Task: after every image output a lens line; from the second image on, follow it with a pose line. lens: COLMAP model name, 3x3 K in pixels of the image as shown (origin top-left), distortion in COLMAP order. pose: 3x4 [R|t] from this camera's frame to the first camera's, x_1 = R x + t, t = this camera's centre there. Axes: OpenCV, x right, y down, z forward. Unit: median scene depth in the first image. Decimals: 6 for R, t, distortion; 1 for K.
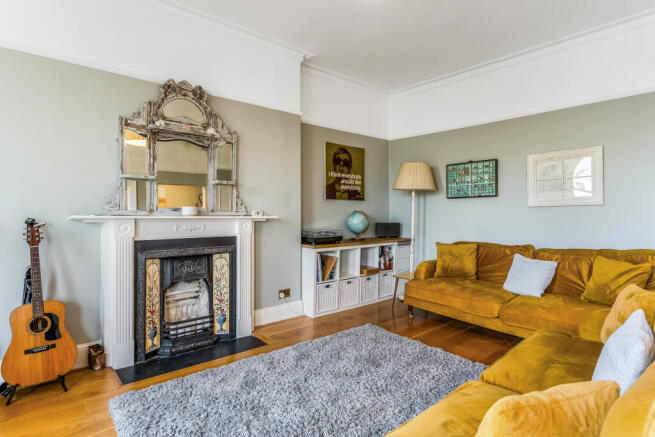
lens RADIAL K [[358.6, 0, 323.8], [0, 358.6, 206.9], [0, 0, 1]] dist [0.005362, 0.000323]
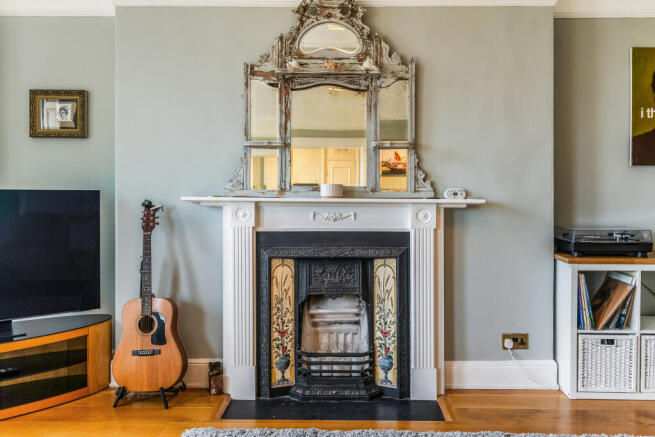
lens RADIAL K [[600.7, 0, 339.8], [0, 600.7, 203.7], [0, 0, 1]] dist [0.018829, 0.000000]
pose [[0.750745, 0.003974, -0.660581, 0.346017], [0.011420, 0.999754, 0.018994, 0.013627], [0.660494, -0.021804, 0.750515, 0.163956]]
